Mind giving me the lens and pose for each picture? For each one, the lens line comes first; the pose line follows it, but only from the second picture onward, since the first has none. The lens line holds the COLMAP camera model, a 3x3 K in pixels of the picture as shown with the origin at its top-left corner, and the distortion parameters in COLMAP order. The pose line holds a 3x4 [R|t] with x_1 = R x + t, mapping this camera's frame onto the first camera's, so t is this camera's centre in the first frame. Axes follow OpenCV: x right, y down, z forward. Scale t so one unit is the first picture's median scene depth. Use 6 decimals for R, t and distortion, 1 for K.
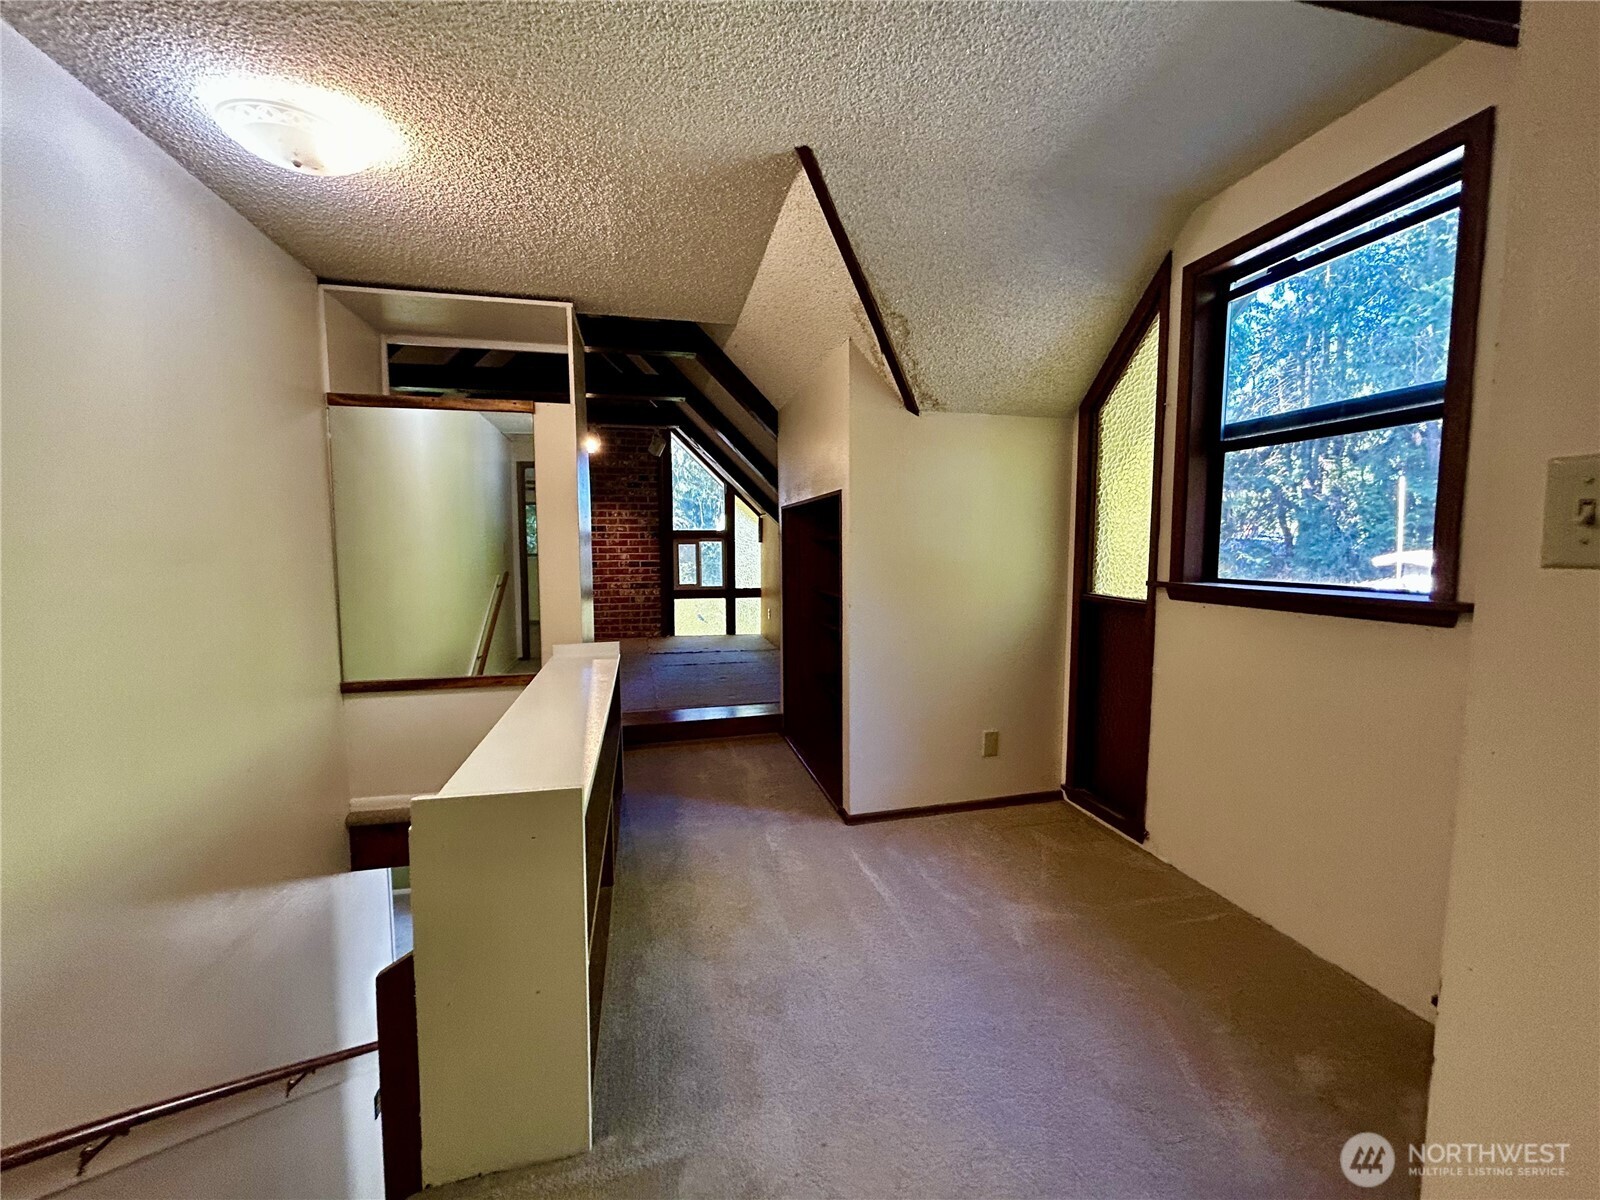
lens RADIAL K [[642.8, 0, 798.5], [0, 642.8, 596.3], [0, 0, 1]] dist [-0.001028, -0.000099]
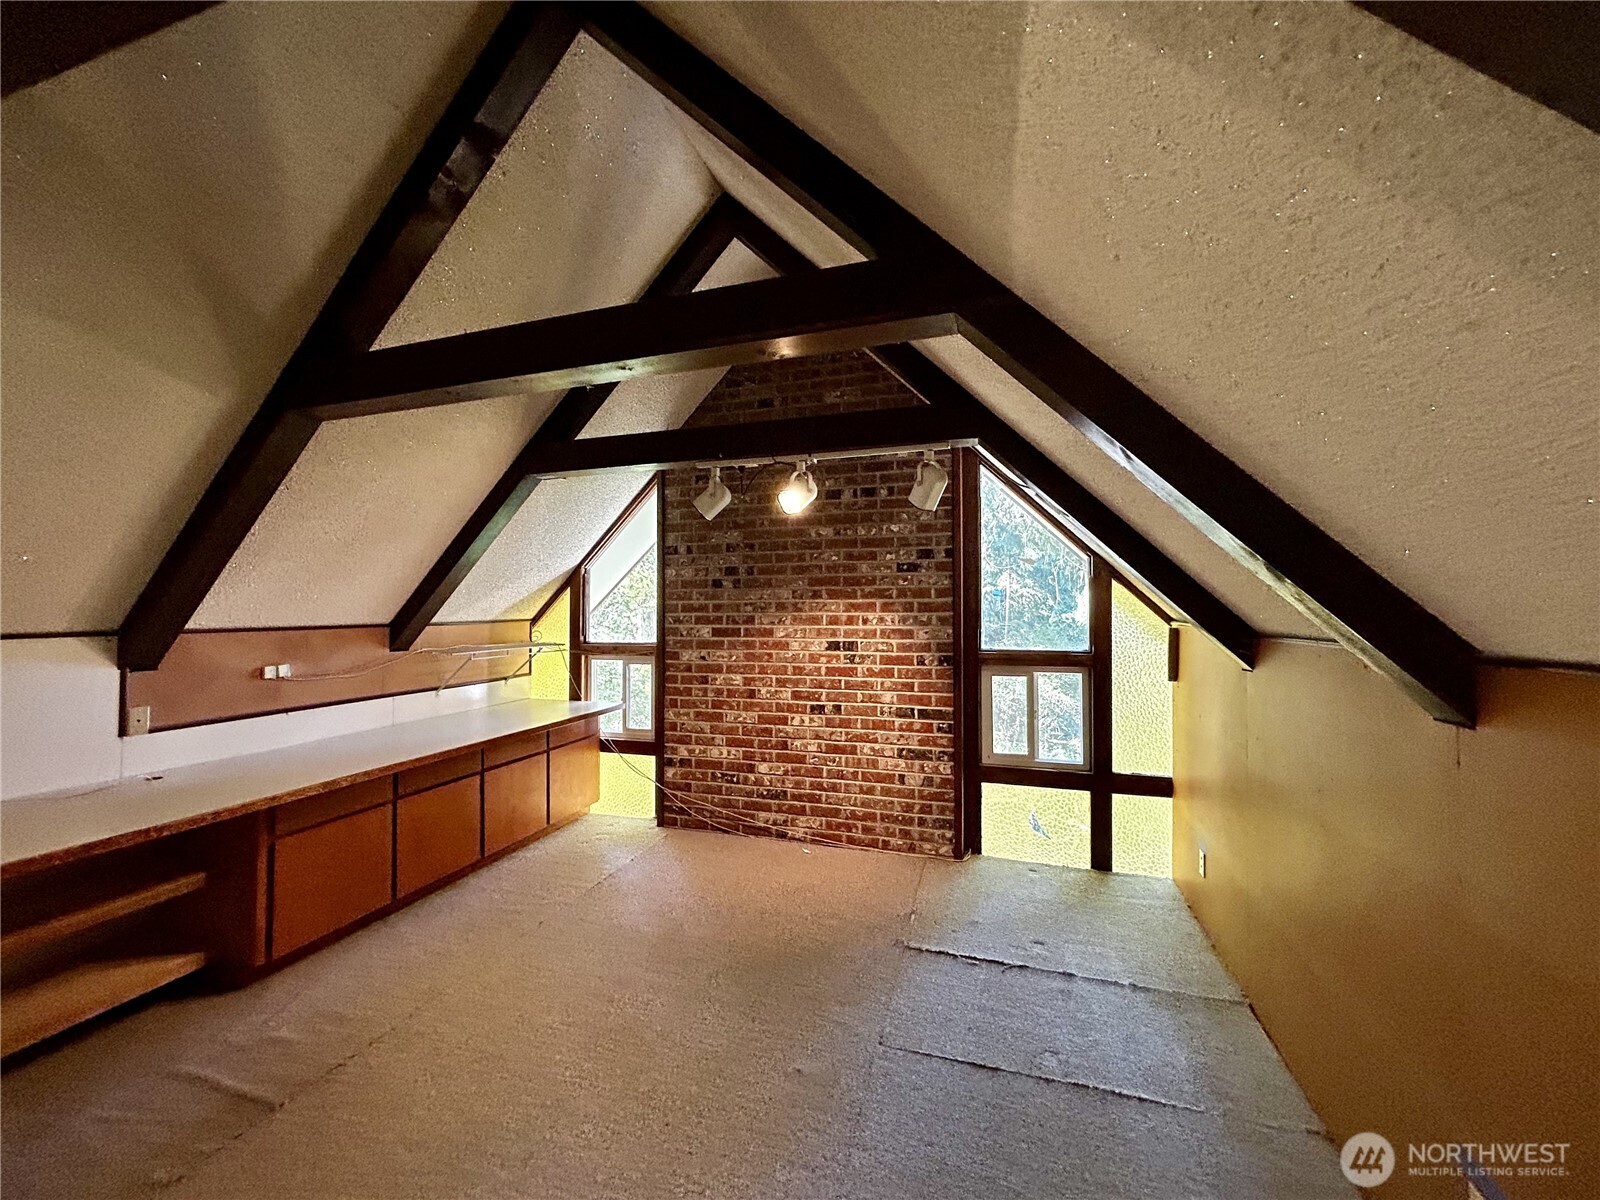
lens RADIAL K [[642.8, 0, 798.5], [0, 642.8, 597.9], [0, 0, 1]] dist [-0.001028, -0.000099]
pose [[0.865196, -0.003649, -0.501420, -0.062649], [-0.041564, 0.996010, -0.078967, -0.098997], [0.499708, 0.089163, 0.861593, 0.480515]]
